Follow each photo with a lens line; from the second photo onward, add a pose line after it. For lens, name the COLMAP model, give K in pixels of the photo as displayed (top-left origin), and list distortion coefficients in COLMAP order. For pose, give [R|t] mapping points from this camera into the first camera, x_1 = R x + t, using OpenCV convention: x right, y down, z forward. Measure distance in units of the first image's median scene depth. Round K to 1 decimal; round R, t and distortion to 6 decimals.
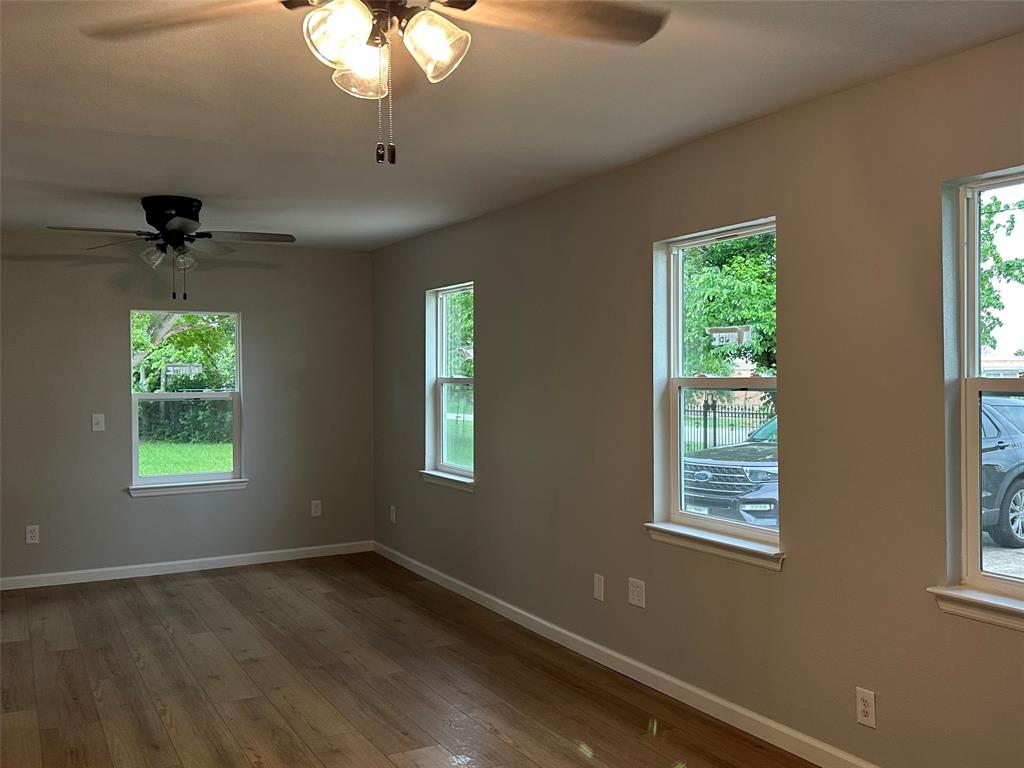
lens RADIAL K [[936.1, 0, 511.3], [0, 936.1, 393.6], [0, 0, 1]] dist [0.145352, -0.282484]
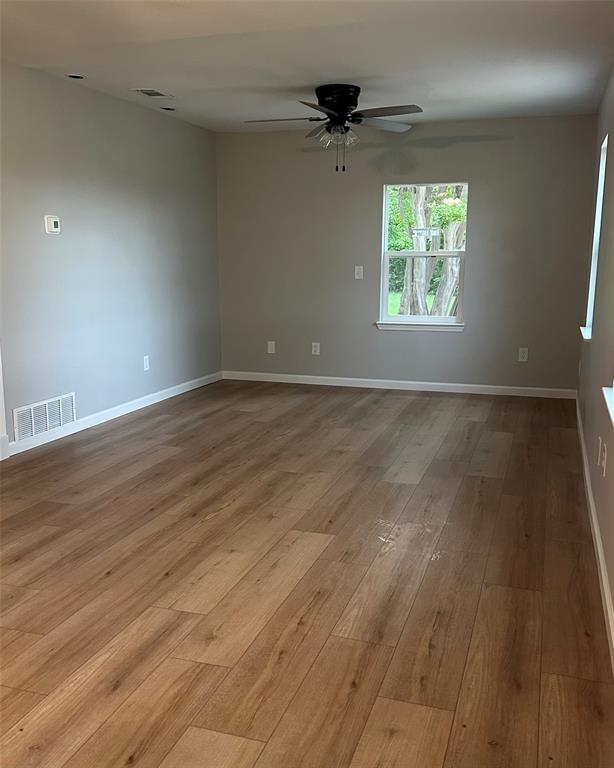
lens RADIAL K [[757.3, 0, 312.0], [0, 757.3, 385.8], [0, 0, 1]] dist [0.158944, -0.269930]
pose [[0.694128, 0.132375, -0.707576, 0.420179], [-0.023315, 0.986565, 0.161697, 0.021294], [0.719474, -0.095741, 0.687889, 0.252640]]
